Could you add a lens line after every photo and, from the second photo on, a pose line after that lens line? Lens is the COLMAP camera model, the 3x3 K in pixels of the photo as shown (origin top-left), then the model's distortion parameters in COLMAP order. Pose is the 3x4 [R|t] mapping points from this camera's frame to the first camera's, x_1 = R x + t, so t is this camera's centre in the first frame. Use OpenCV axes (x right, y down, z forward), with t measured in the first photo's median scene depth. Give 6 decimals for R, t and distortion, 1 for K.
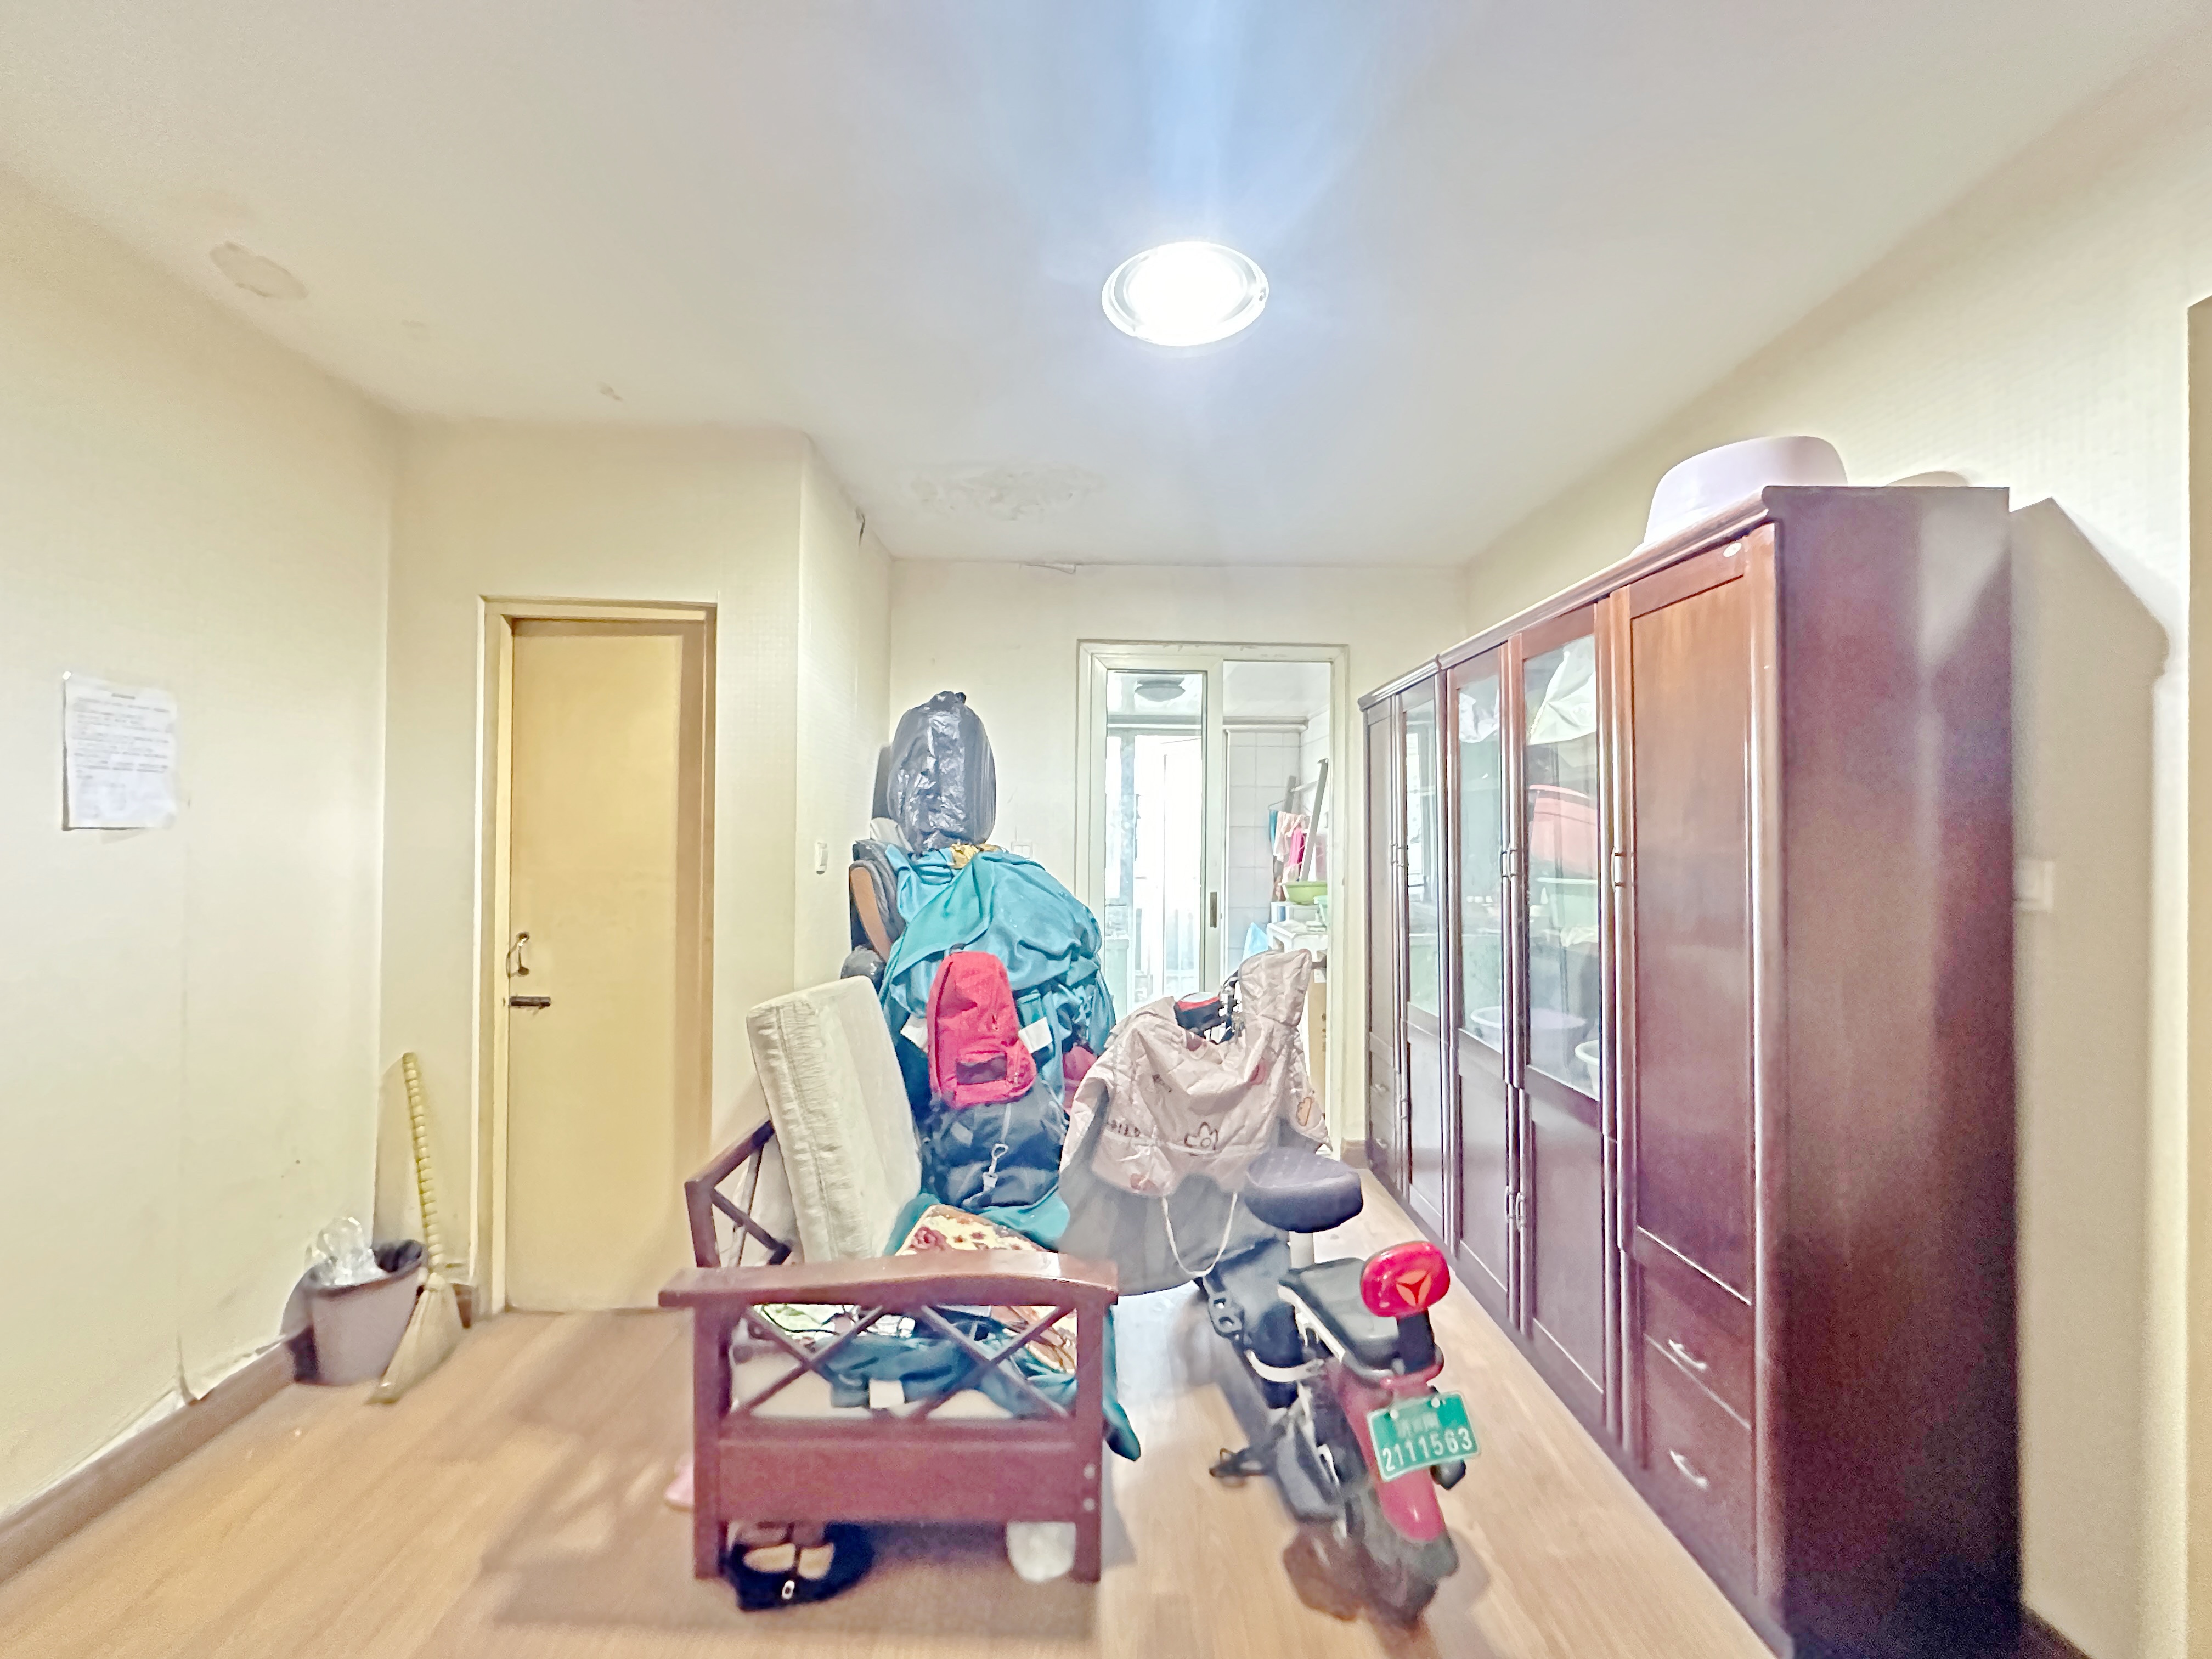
lens RADIAL K [[904.4, 0, 1106.0], [0, 904.4, 829.5], [0, 0, 1]] dist [-0.000978, 0.000052]
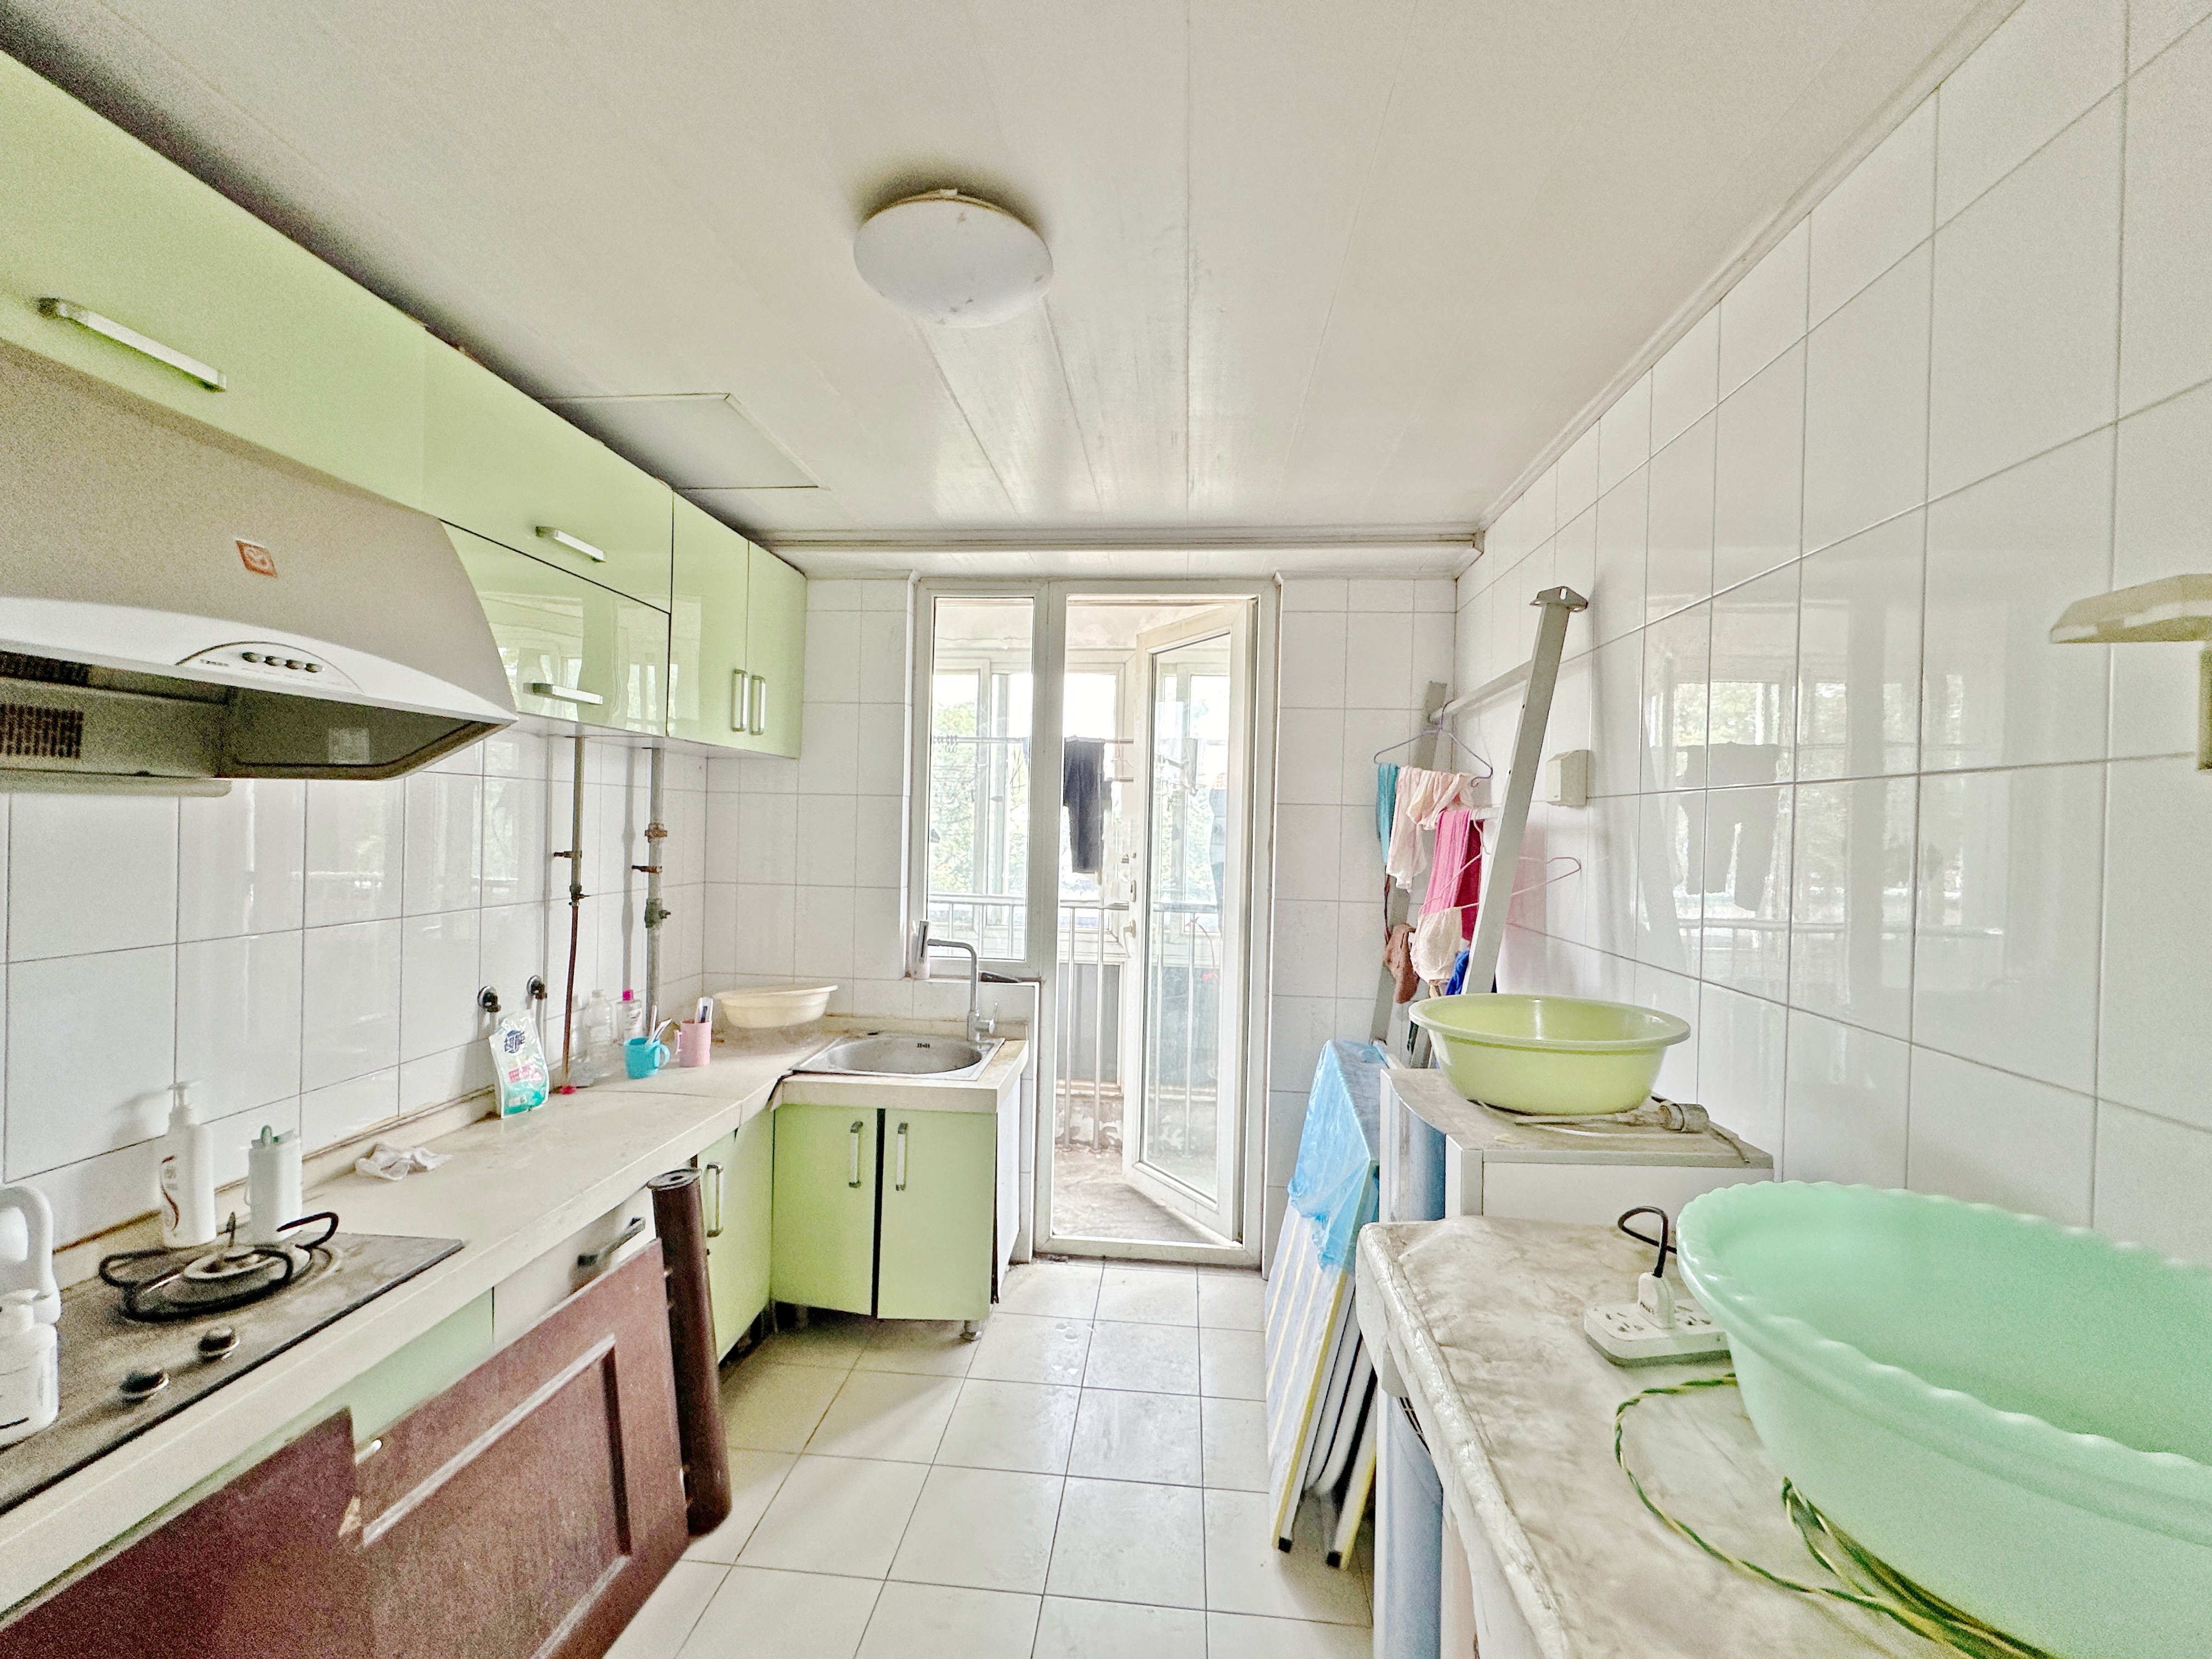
lens RADIAL K [[904.4, 0, 1106.0], [0, 904.4, 829.5], [0, 0, 1]] dist [-0.000978, 0.000052]
pose [[0.993251, 0.004784, -0.115883, 0.248054], [-0.003155, 0.999894, 0.014229, 0.006226], [0.115939, -0.013767, 0.993161, 1.349498]]
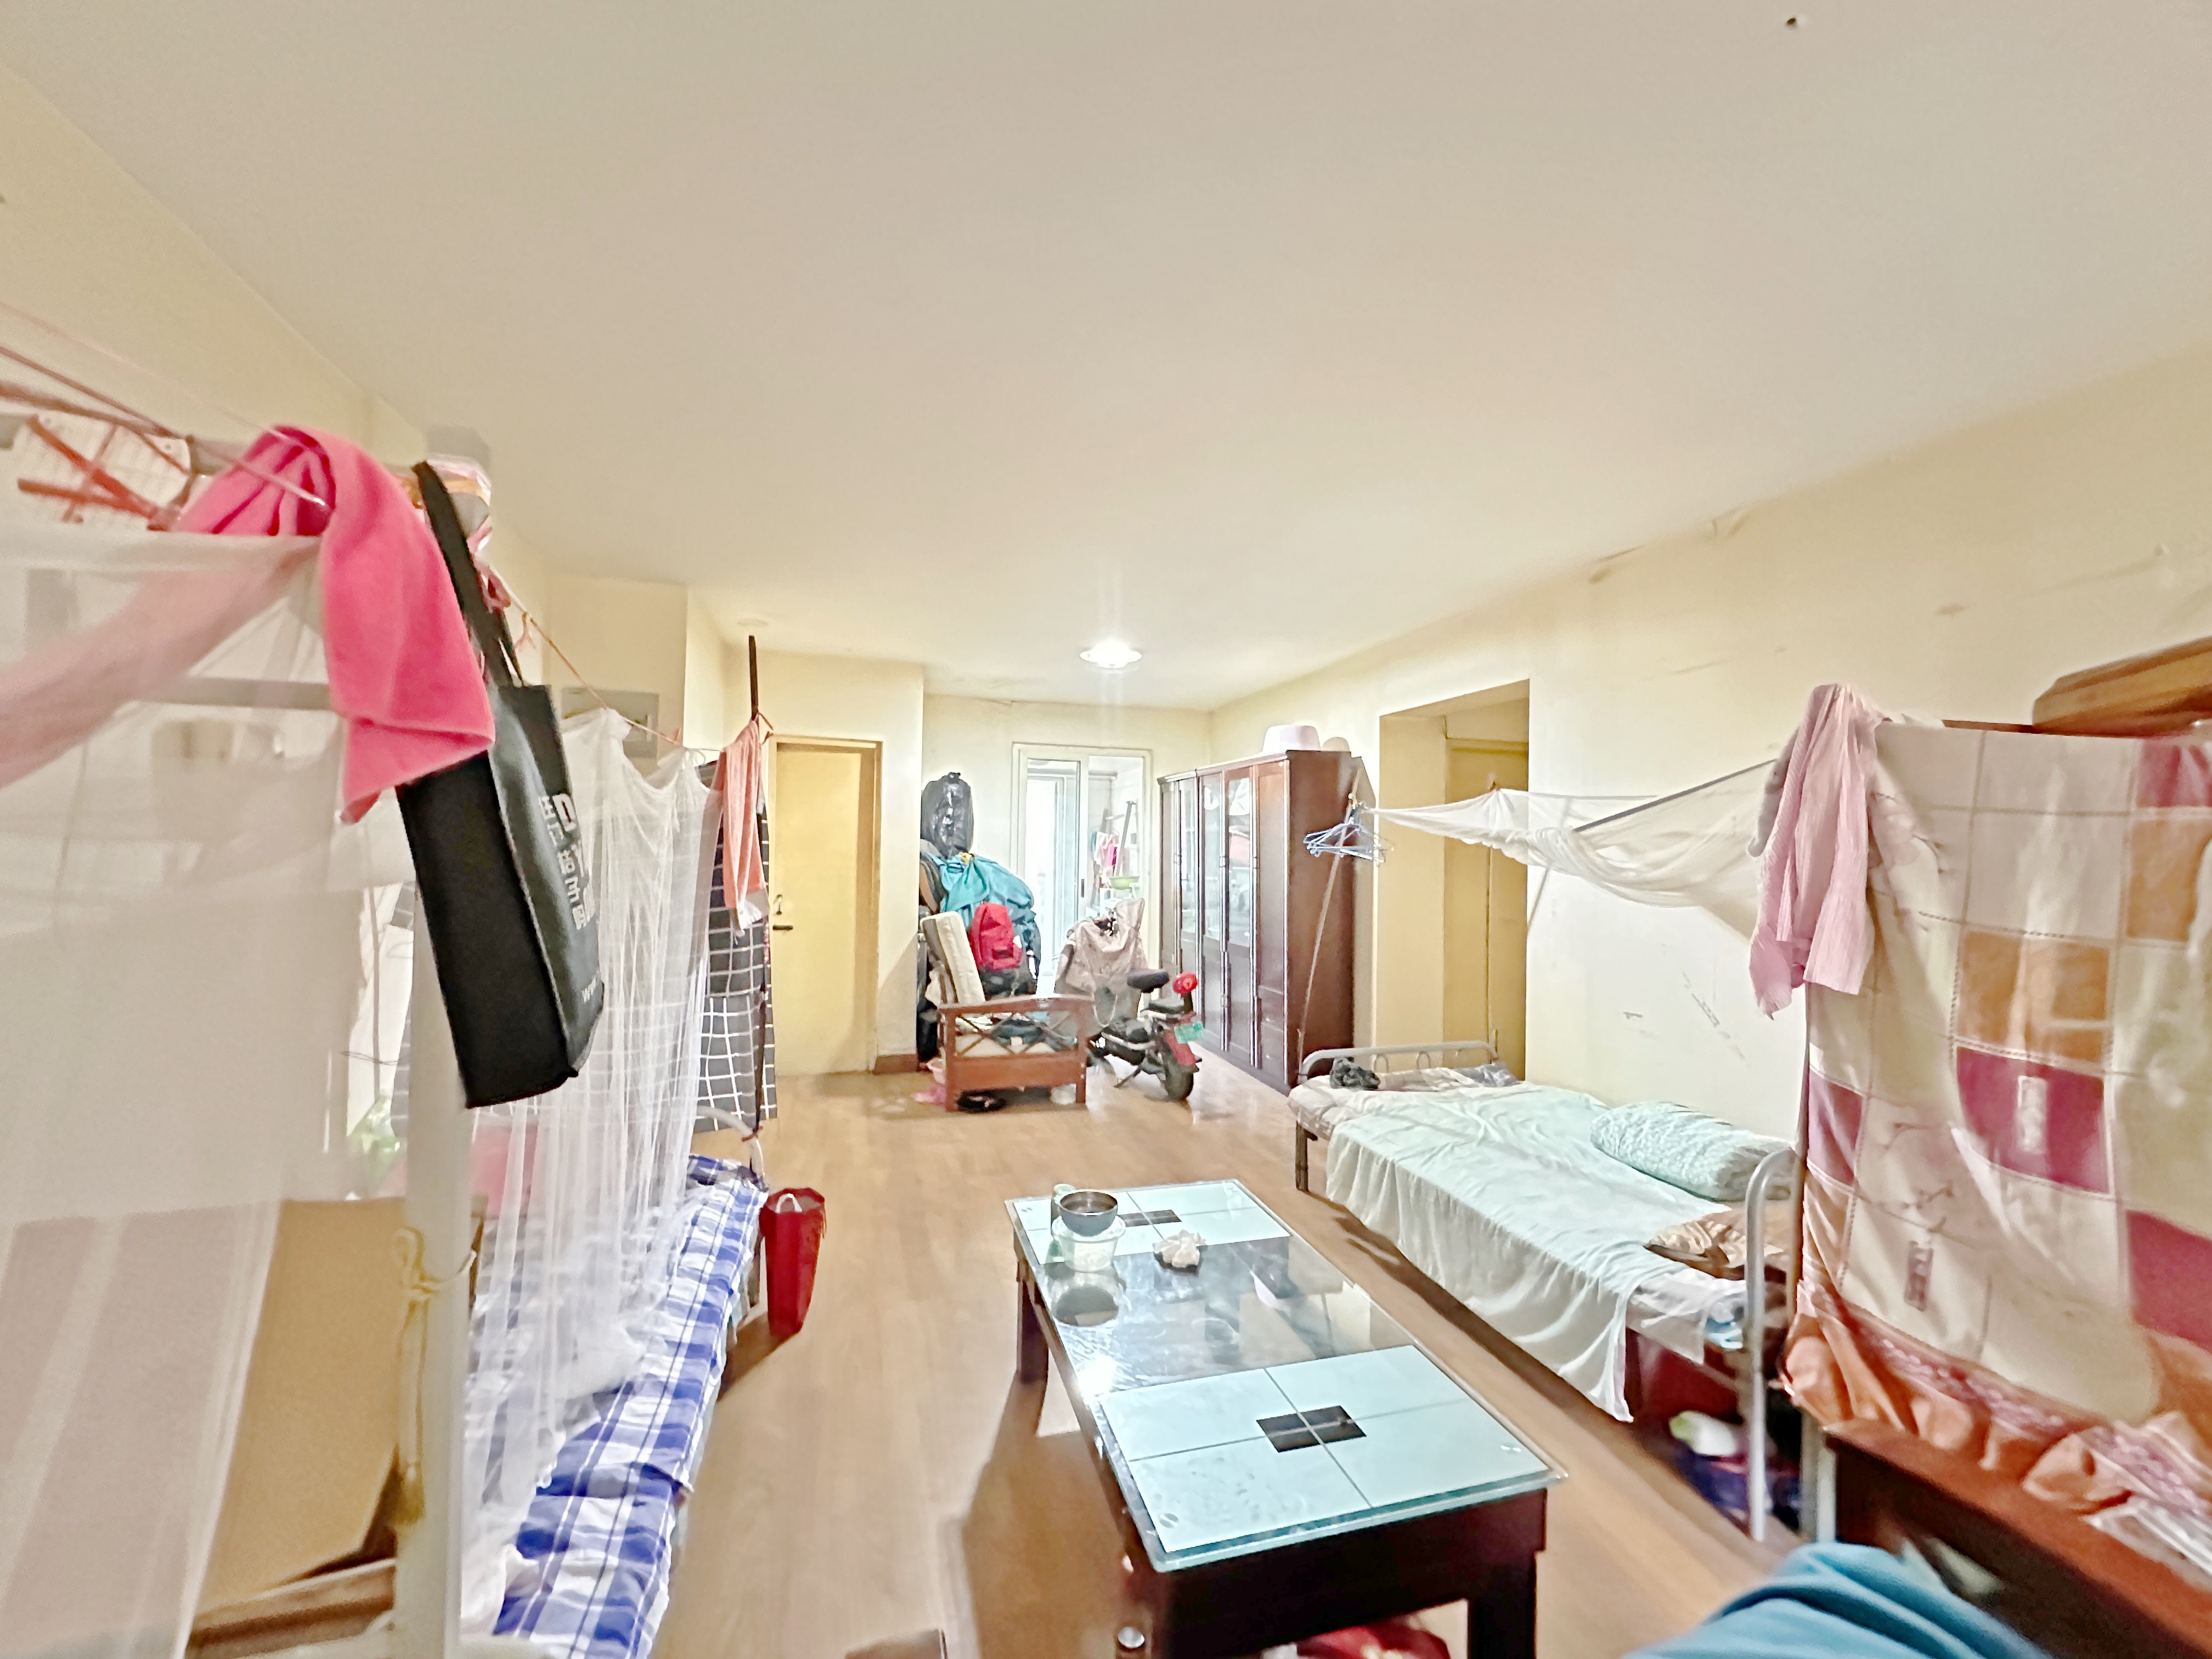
lens RADIAL K [[904.4, 0, 1106.0], [0, 904.4, 829.5], [0, 0, 1]] dist [-0.000978, 0.000052]
pose [[0.967789, 0.011504, 0.251500, -0.414220], [-0.009034, 0.999899, -0.010975, -0.017270], [-0.251601, 0.008350, 0.967795, -1.120696]]
